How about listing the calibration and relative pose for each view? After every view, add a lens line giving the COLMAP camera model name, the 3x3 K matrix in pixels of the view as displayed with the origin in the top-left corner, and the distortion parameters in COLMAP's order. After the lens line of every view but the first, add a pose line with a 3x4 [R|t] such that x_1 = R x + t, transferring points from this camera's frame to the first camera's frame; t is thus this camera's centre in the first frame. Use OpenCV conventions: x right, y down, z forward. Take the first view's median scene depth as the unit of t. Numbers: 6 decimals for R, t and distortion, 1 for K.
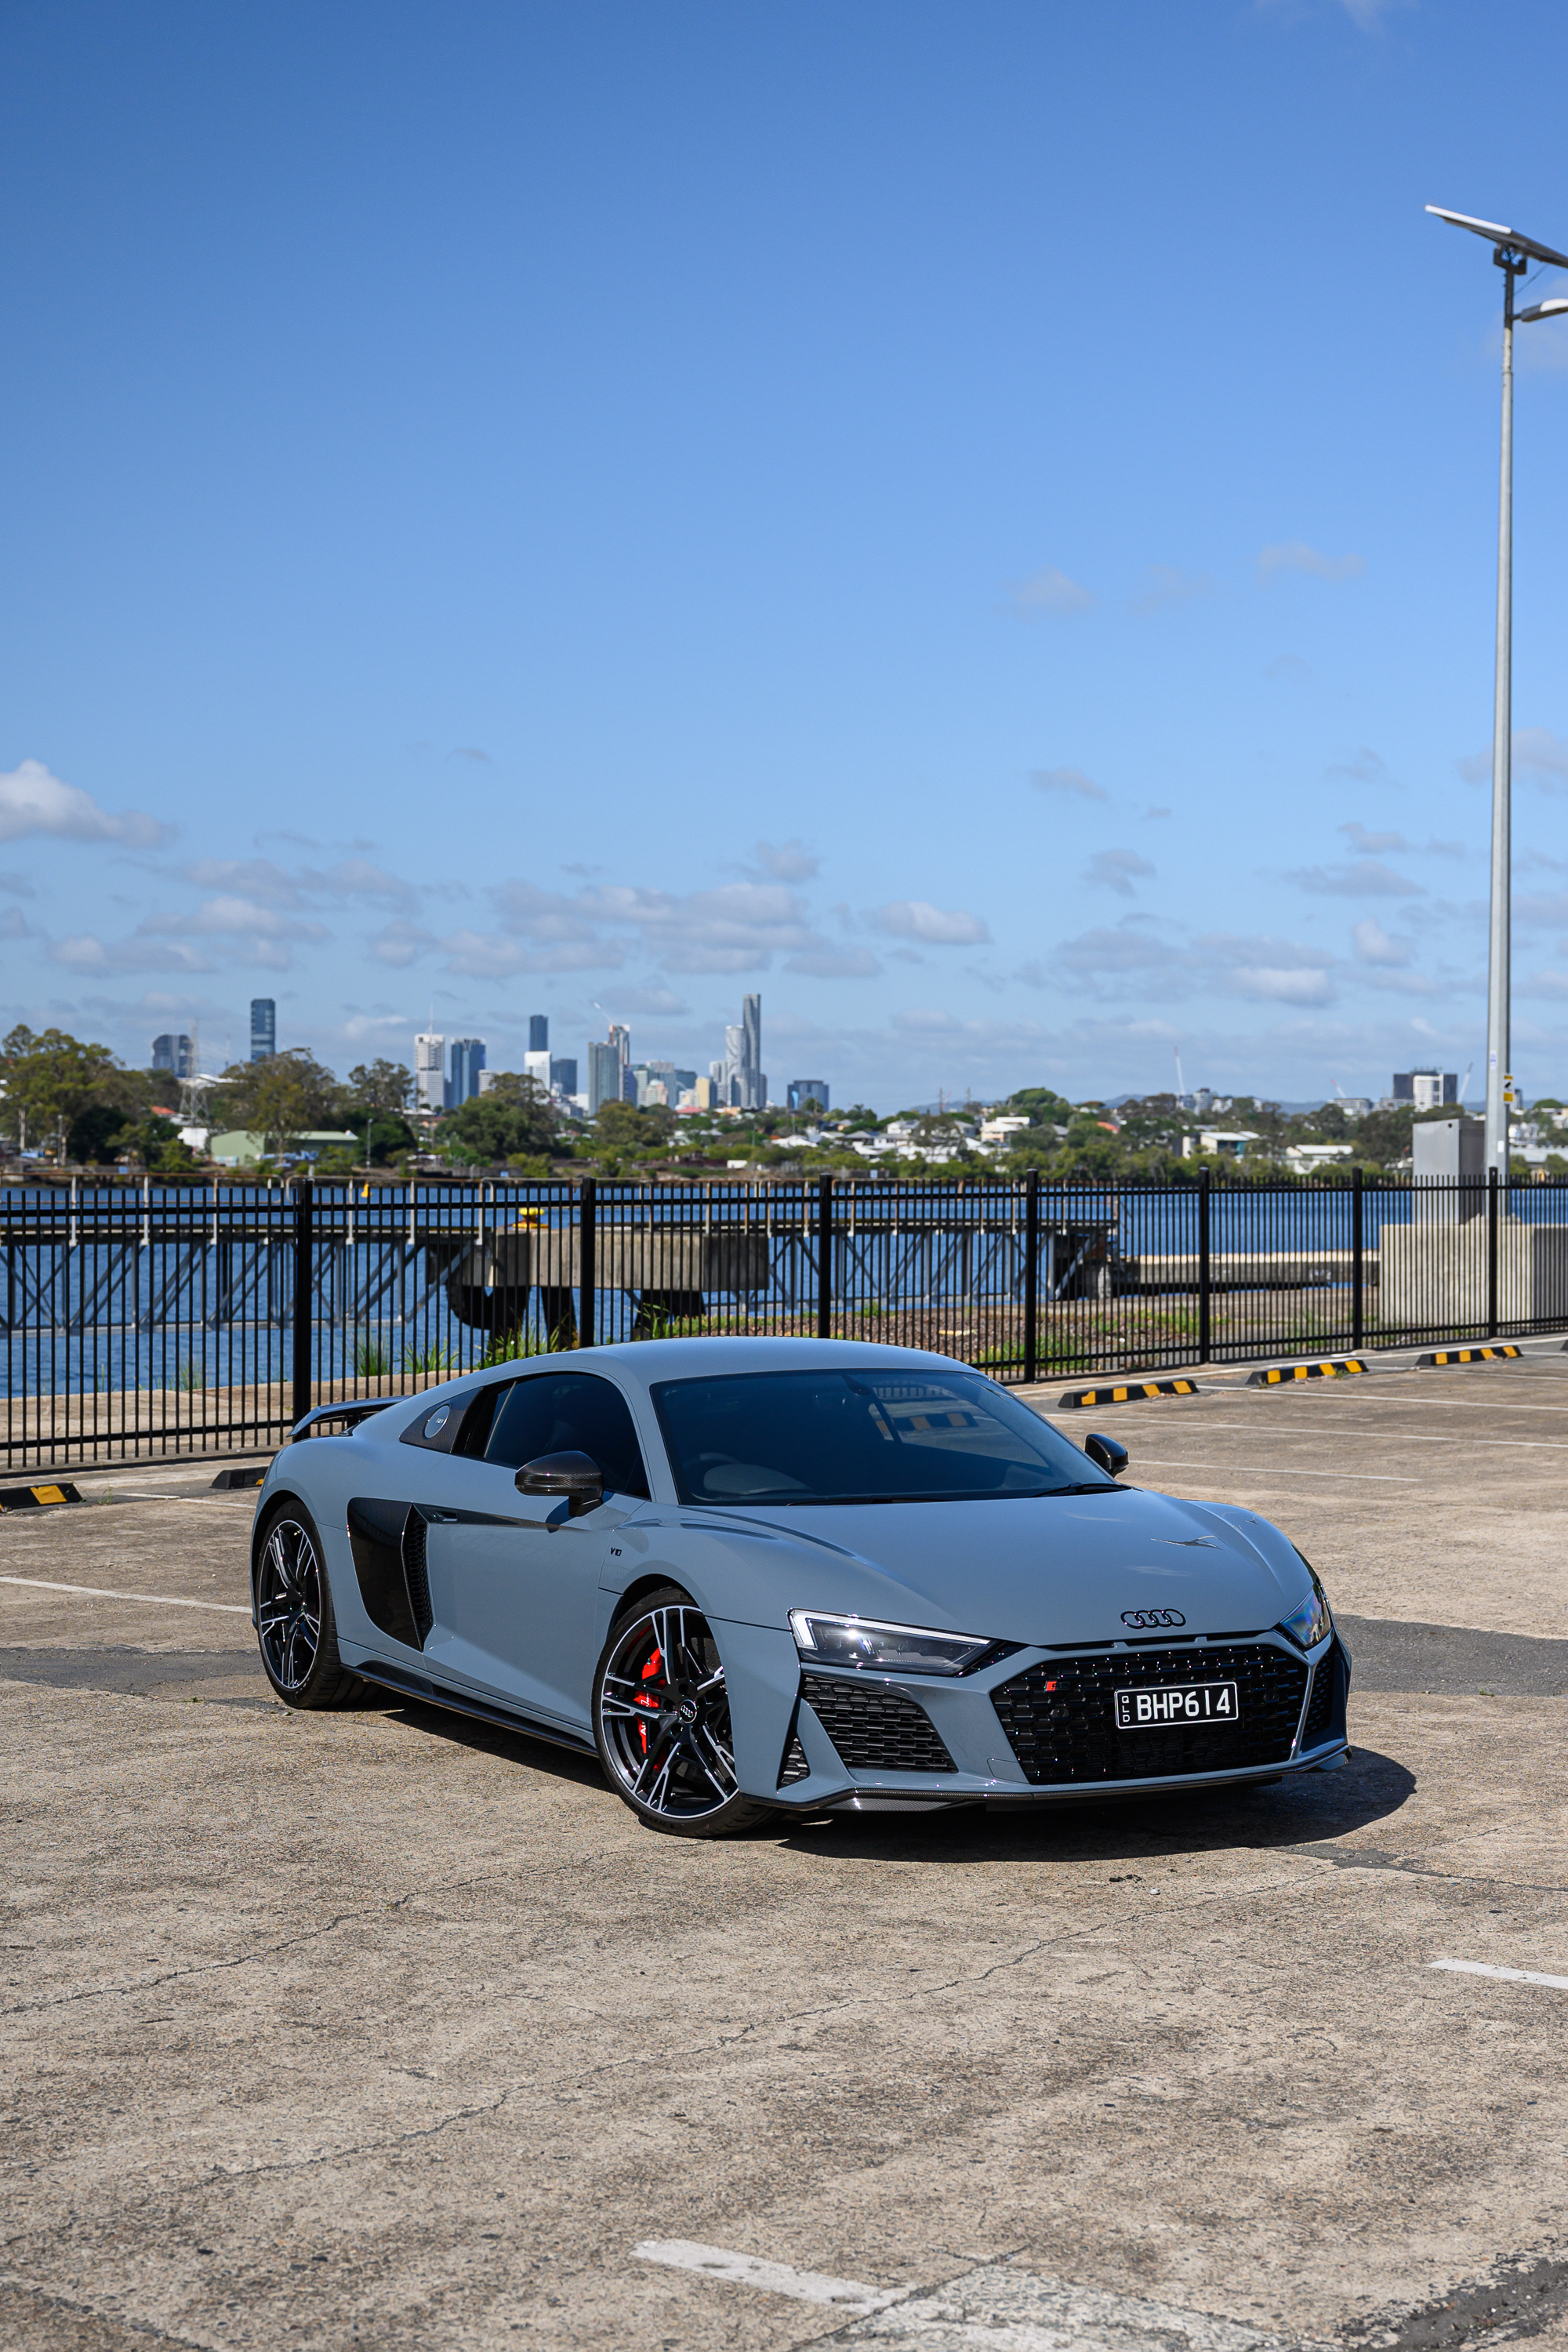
lens RADIAL K [[3761.0, 0, 753.1], [0, 3761.0, 1226.1], [0, 0, 1]] dist [0.004749, 0.000000]
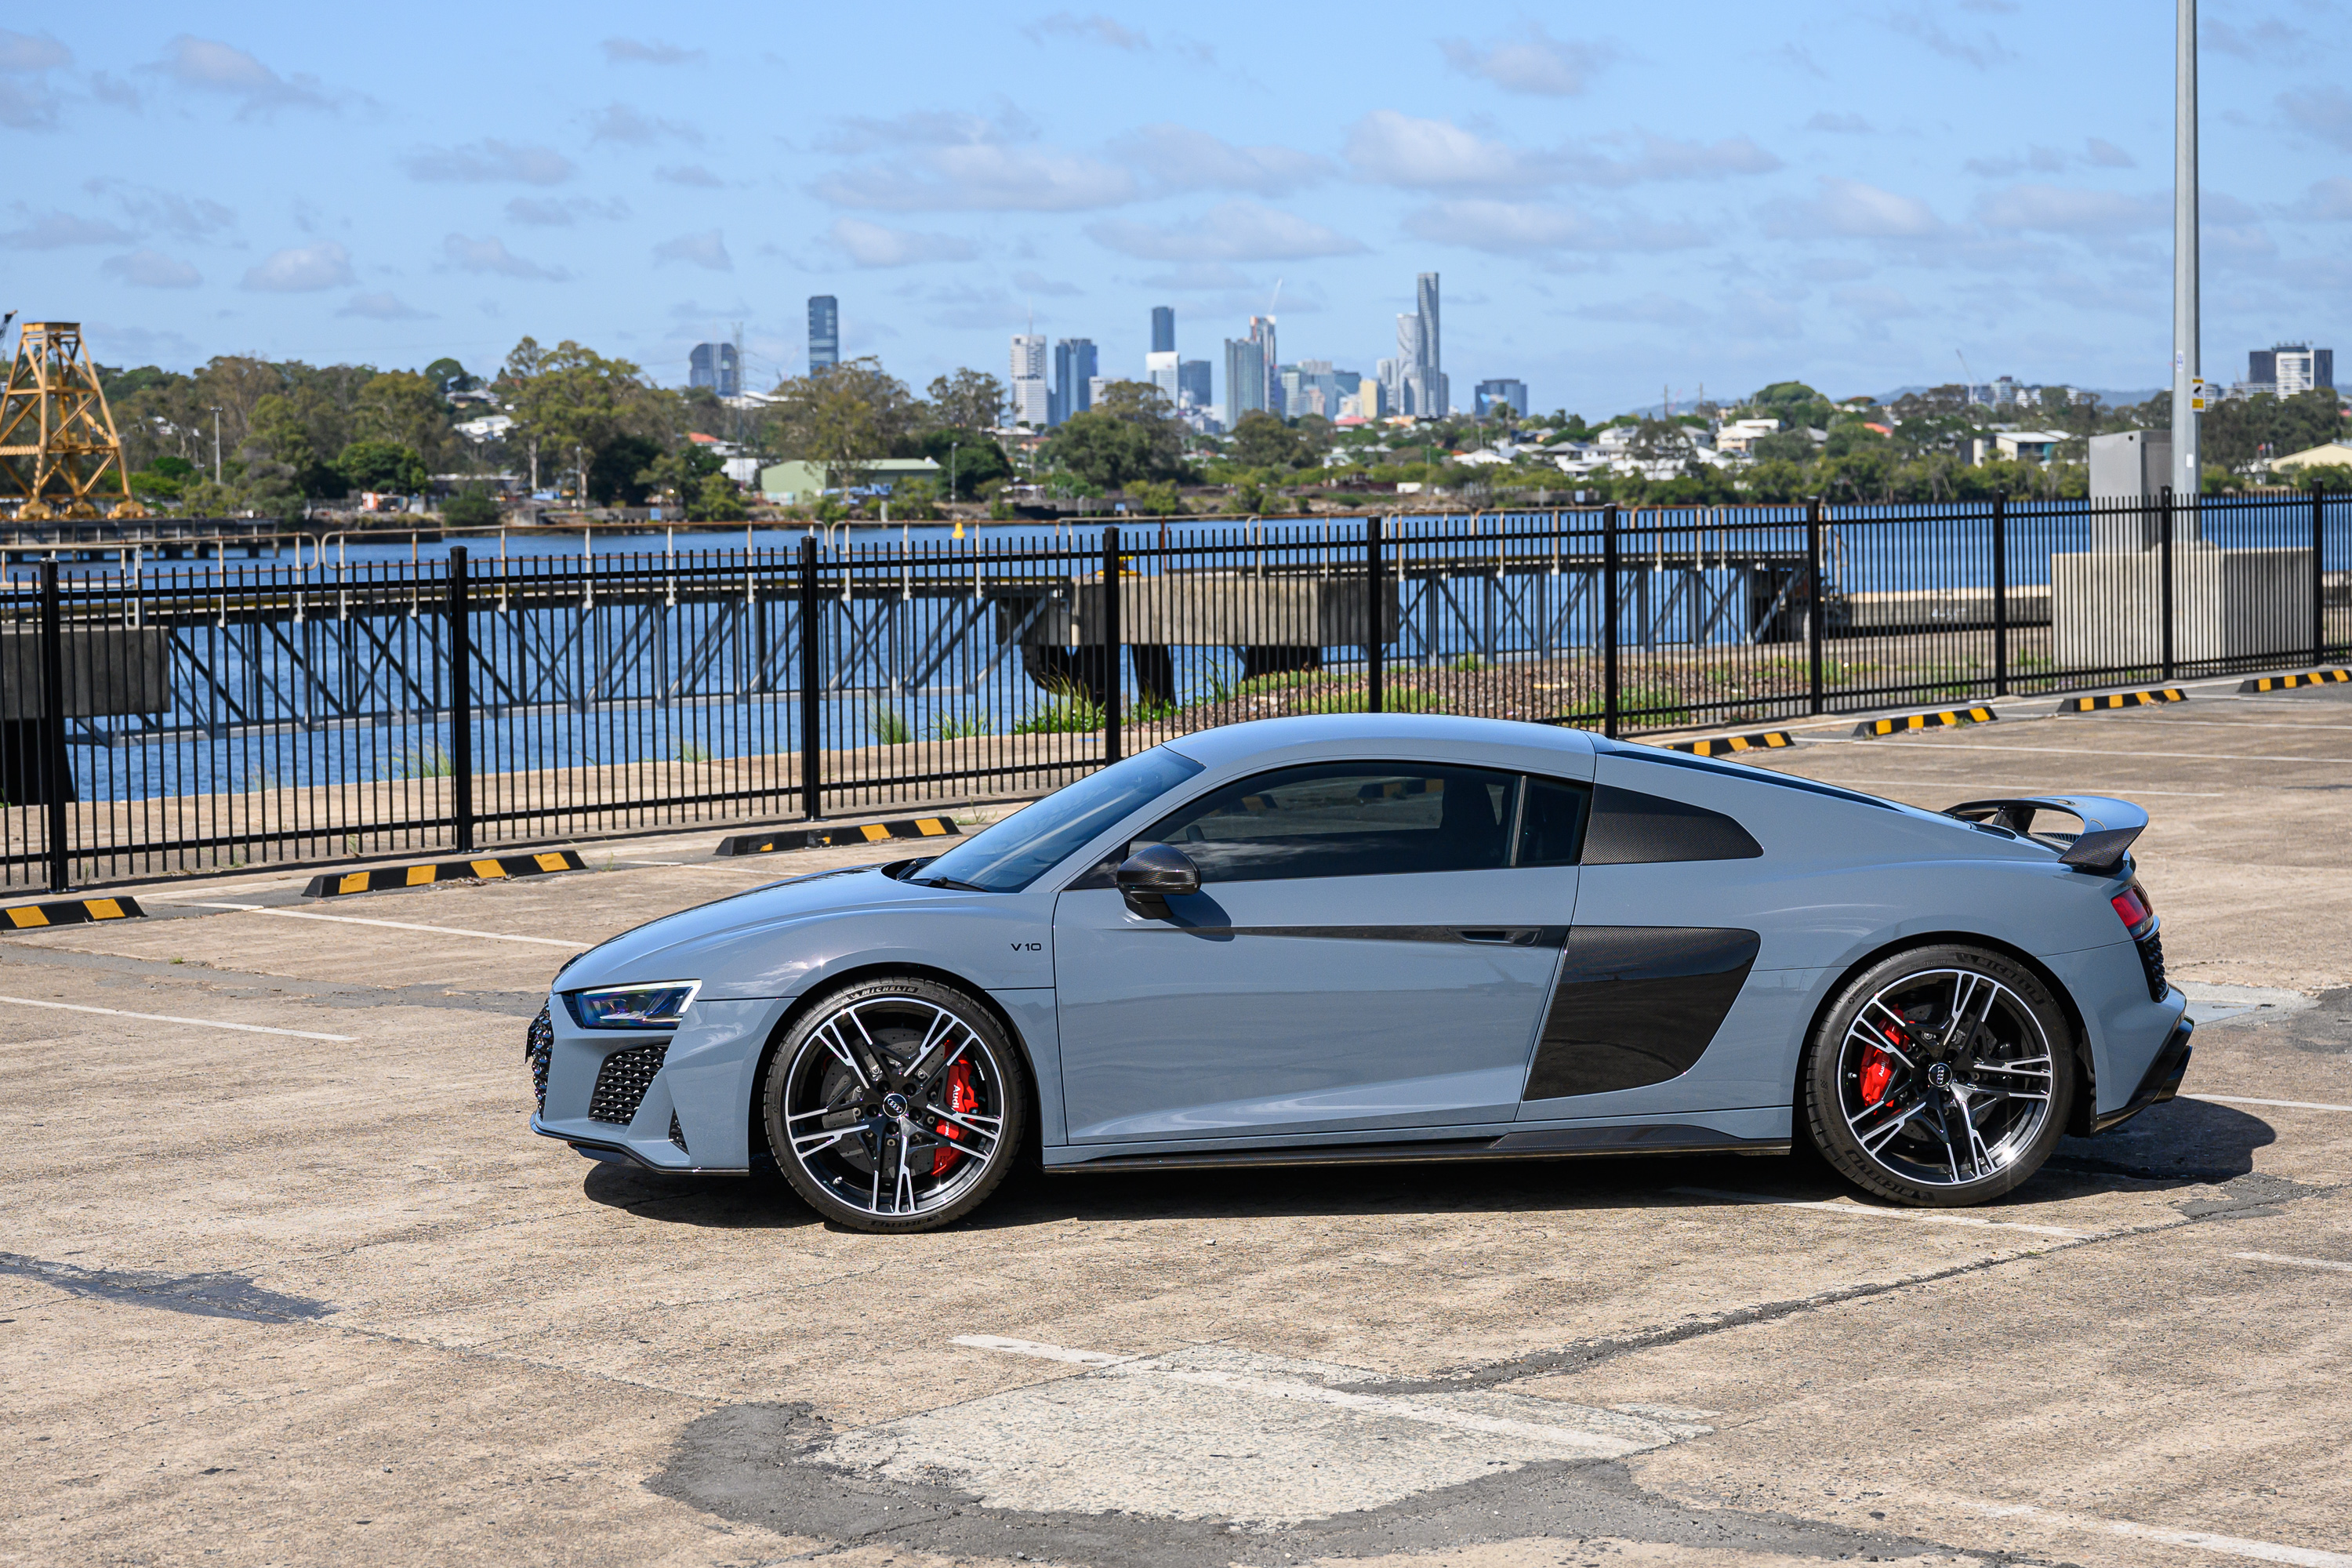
lens RADIAL K [[4992.0, 0, 1002.5], [0, 4992.0, 840.7], [0, 0, 1]] dist [0.029910, 0.000000]
pose [[0.994721, -0.015951, -0.101372, 0.050178], [0.021547, 0.998289, 0.054352, -0.002853], [0.100332, -0.056249, 0.993363, -0.230736]]
